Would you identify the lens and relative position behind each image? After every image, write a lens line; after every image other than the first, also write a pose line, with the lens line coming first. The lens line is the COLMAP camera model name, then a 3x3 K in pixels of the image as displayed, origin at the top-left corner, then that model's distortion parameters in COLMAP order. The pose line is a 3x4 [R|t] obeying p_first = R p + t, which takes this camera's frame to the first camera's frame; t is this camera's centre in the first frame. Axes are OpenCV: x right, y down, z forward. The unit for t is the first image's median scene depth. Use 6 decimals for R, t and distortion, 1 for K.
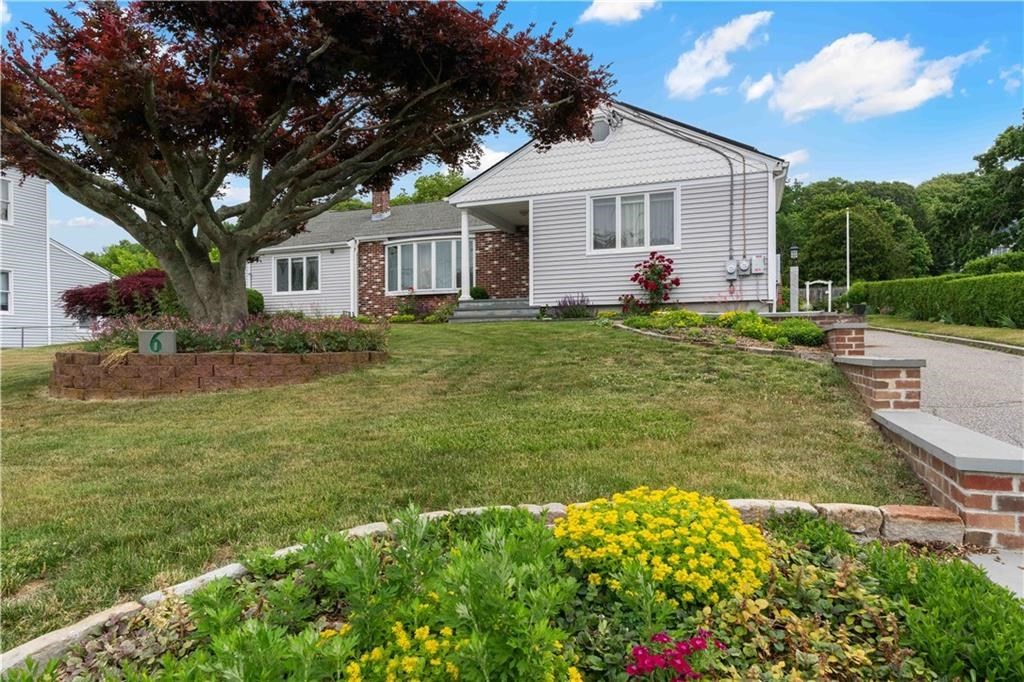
lens RADIAL K [[609.0, 0, 510.4], [0, 609.0, 340.8], [0, 0, 1]] dist [-0.001393, 0.000139]
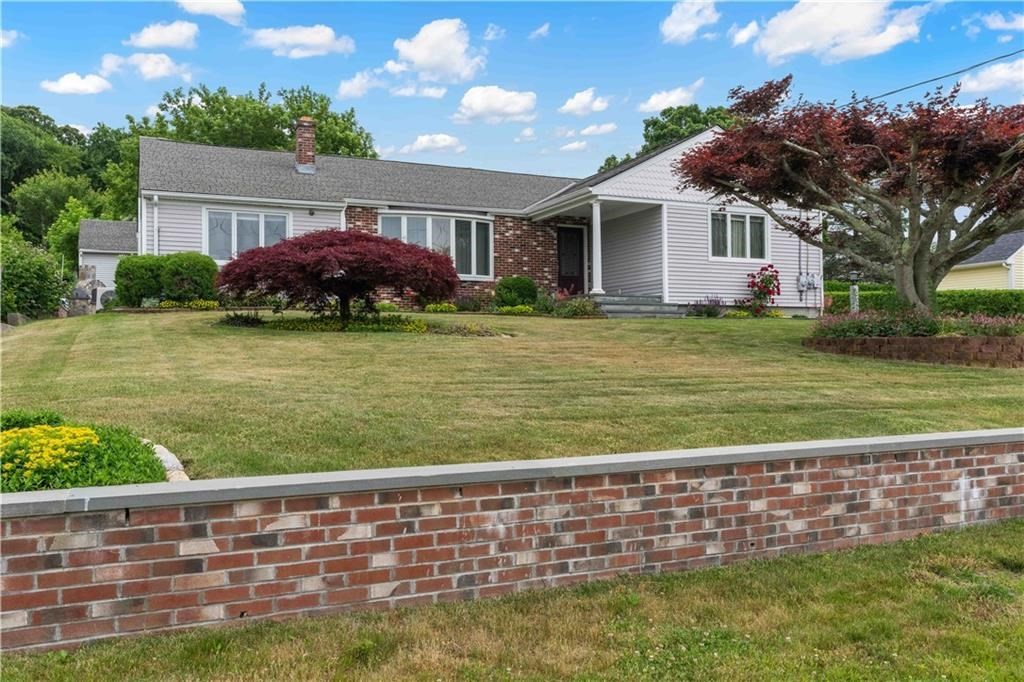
lens RADIAL K [[847.7, 0, 509.5], [0, 847.7, 342.6], [0, 0, 1]] dist [0.012357, 0.003740]
pose [[0.704556, 0.010585, 0.709570, -0.951596], [-0.006799, 0.999944, -0.008166, 0.021371], [-0.709616, 0.000929, 0.704588, 0.107225]]
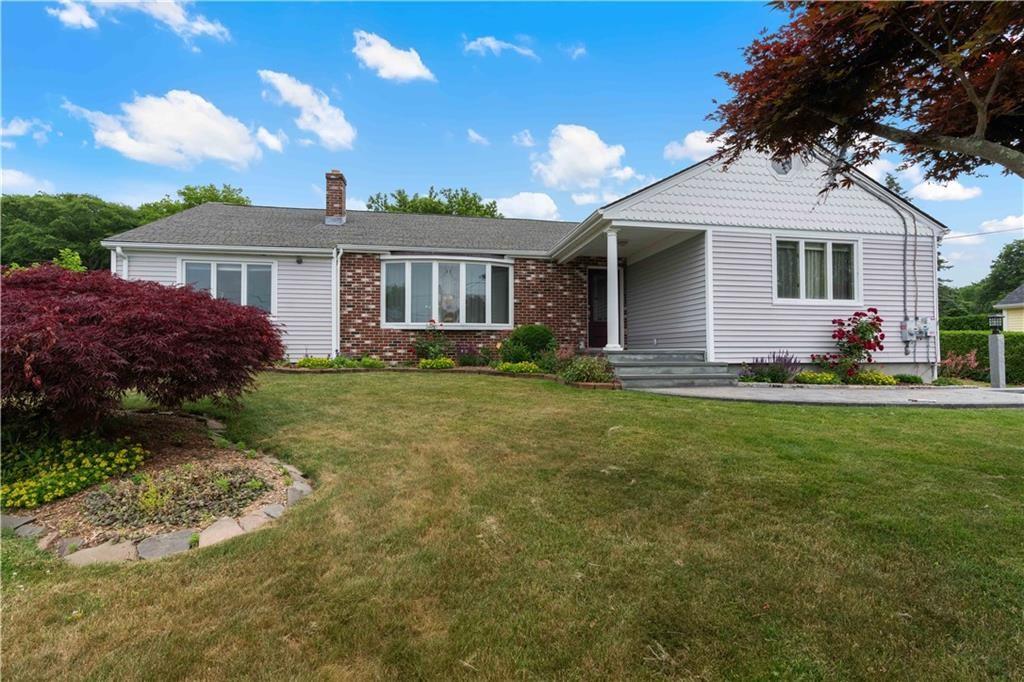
lens RADIAL K [[472.6, 0, 510.4], [0, 472.6, 343.6], [0, 0, 1]] dist [0.000312, -0.000012]
pose [[0.857553, 0.016466, 0.514131, -0.400985], [-0.011732, 0.999854, -0.012454, -0.054278], [-0.514261, 0.004648, 0.857621, 0.464881]]
